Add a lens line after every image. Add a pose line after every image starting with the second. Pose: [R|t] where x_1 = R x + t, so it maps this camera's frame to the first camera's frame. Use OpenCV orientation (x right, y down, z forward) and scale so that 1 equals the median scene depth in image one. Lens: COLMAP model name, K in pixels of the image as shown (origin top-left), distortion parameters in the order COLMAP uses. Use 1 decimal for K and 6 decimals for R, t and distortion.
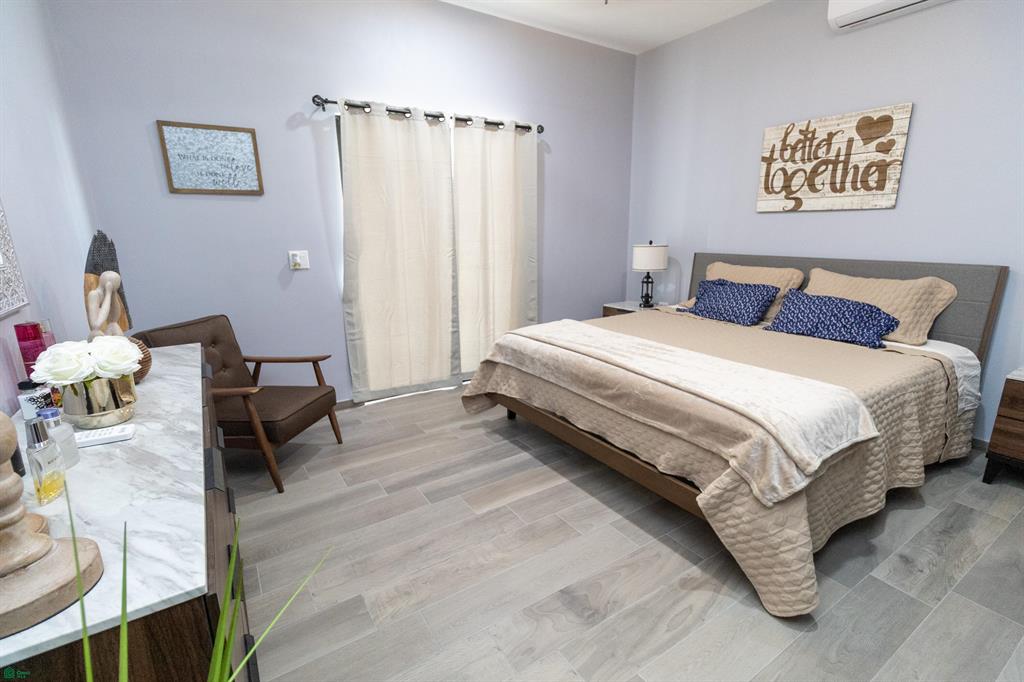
lens RADIAL K [[470.4, 0, 533.6], [0, 470.4, 346.5], [0, 0, 1]] dist [0.003454, 0.000344]
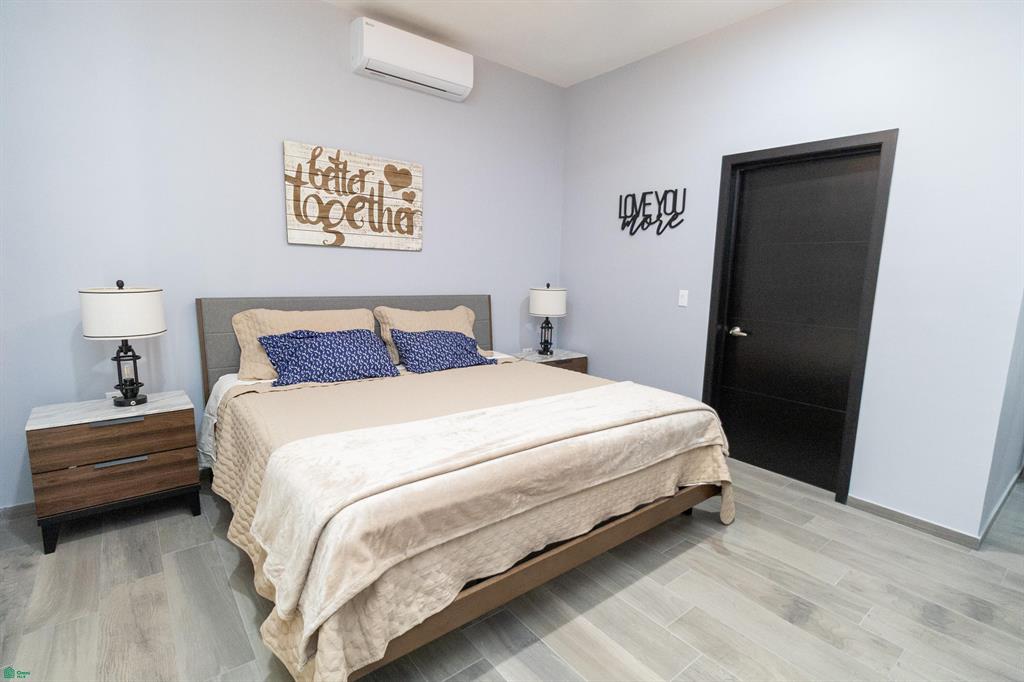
lens RADIAL K [[474.2, 0, 549.3], [0, 474.2, 349.4], [0, 0, 1]] dist [-0.000944, 0.001662]
pose [[-0.083068, -0.158705, 0.983825, -0.422380], [0.216497, 0.960785, 0.173268, -0.177761], [-0.972743, 0.227388, -0.045451, 0.734421]]
